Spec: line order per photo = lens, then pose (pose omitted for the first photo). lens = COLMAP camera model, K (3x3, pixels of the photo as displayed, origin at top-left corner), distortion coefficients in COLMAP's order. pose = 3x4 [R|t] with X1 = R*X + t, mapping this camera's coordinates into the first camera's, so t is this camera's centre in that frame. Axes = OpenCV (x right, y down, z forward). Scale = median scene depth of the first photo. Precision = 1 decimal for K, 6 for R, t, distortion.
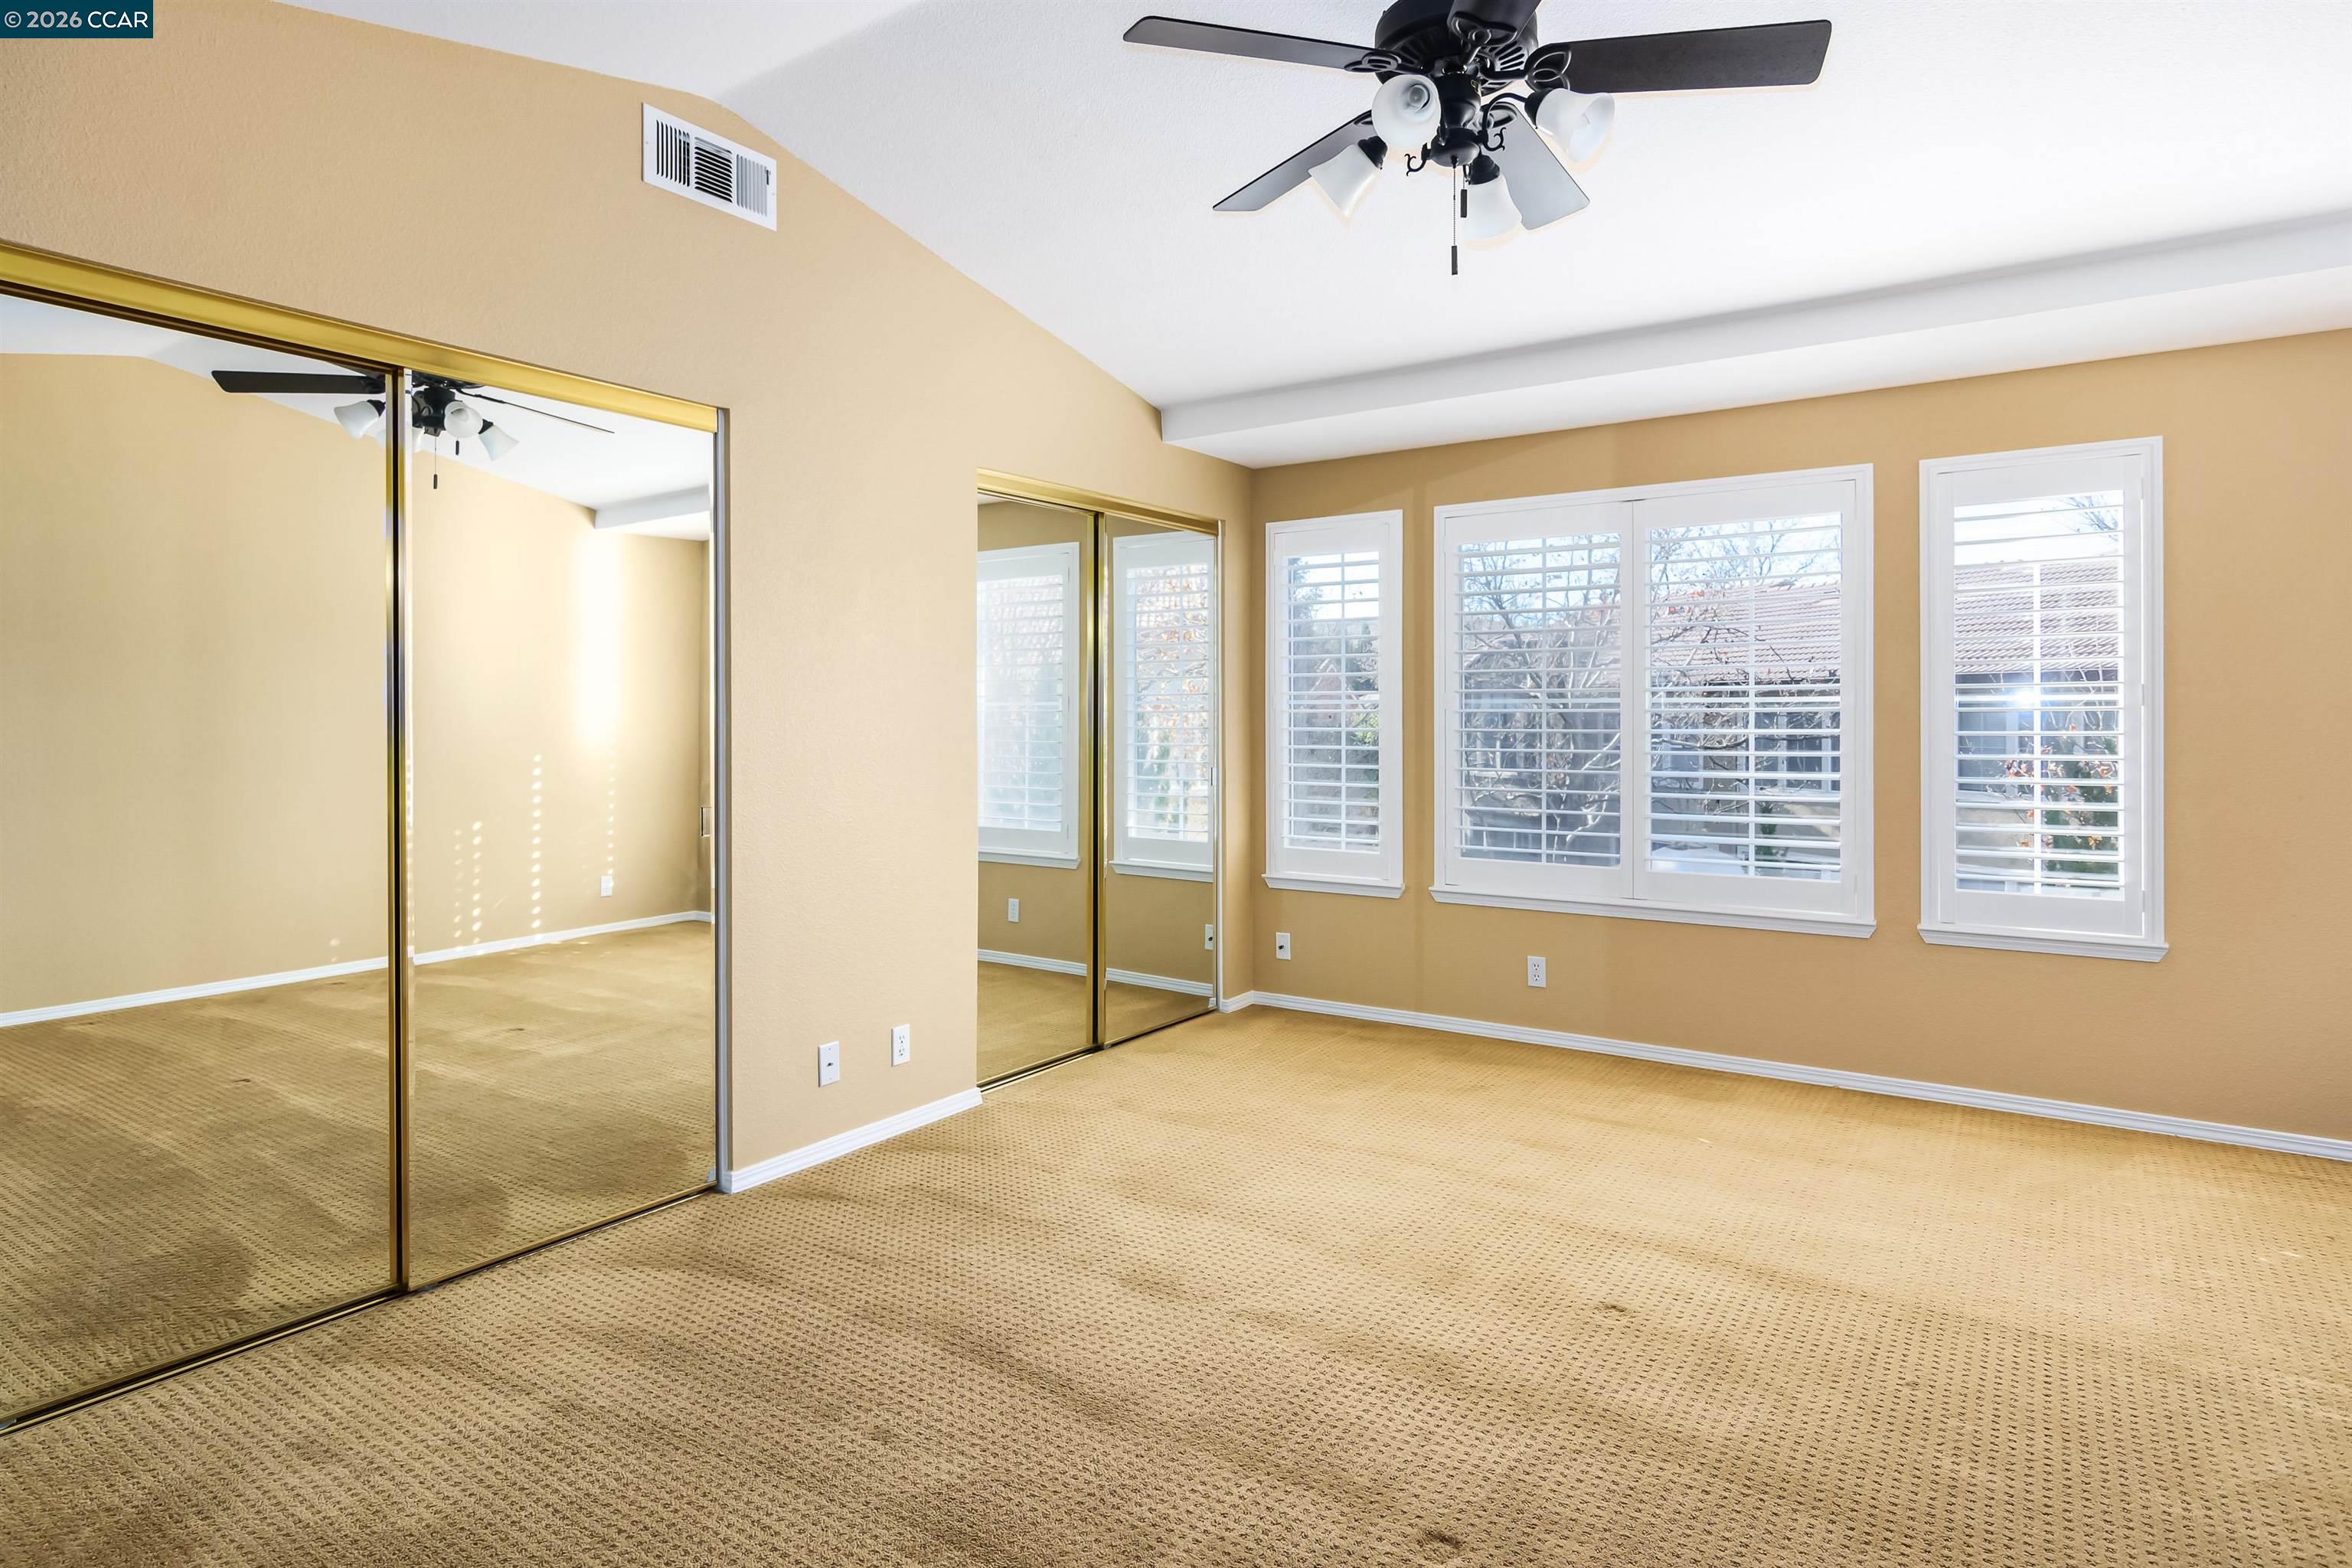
lens RADIAL K [[1288.1, 0, 1192.0], [0, 1288.1, 716.2], [0, 0, 1]] dist [-0.001761, -0.000131]
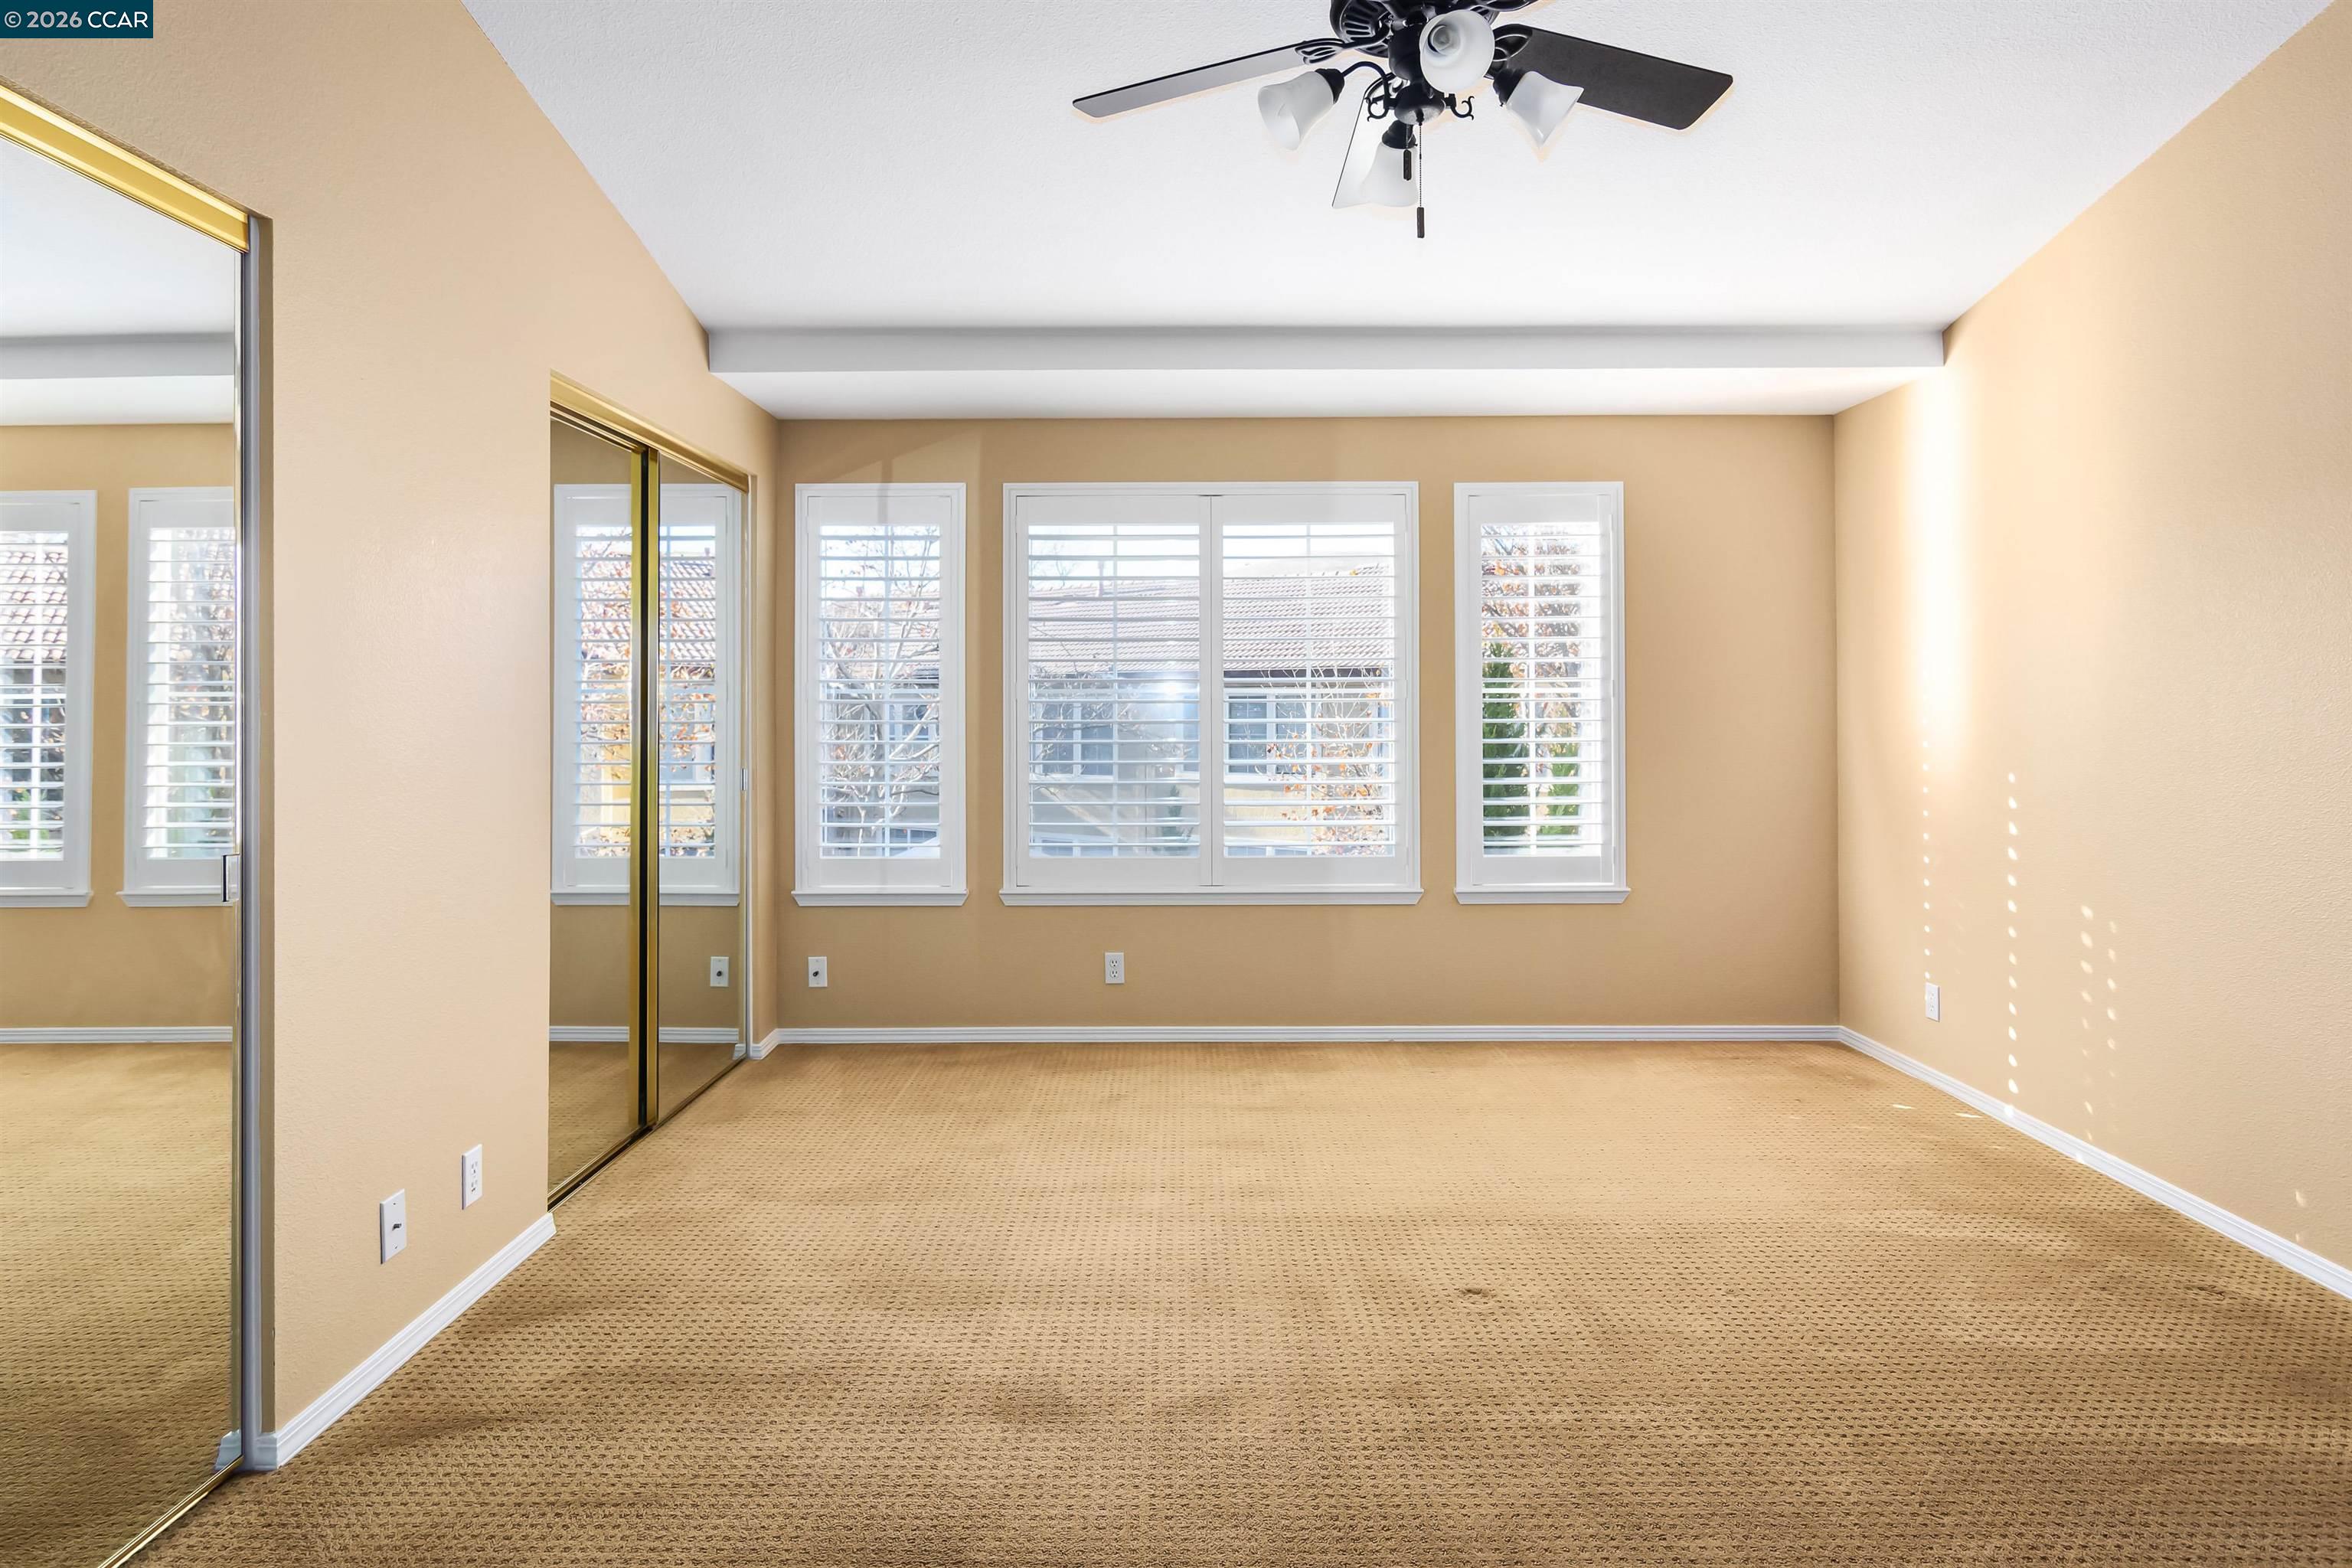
lens RADIAL K [[1288.1, 0, 1181.8], [0, 1288.1, 704.7], [0, 0, 1]] dist [-0.001761, -0.000131]
pose [[0.828597, -0.000475, 0.559845, -0.287391], [0.001719, 0.999997, -0.001696, 0.000128], [-0.559842, 0.002368, 0.828596, 0.194814]]
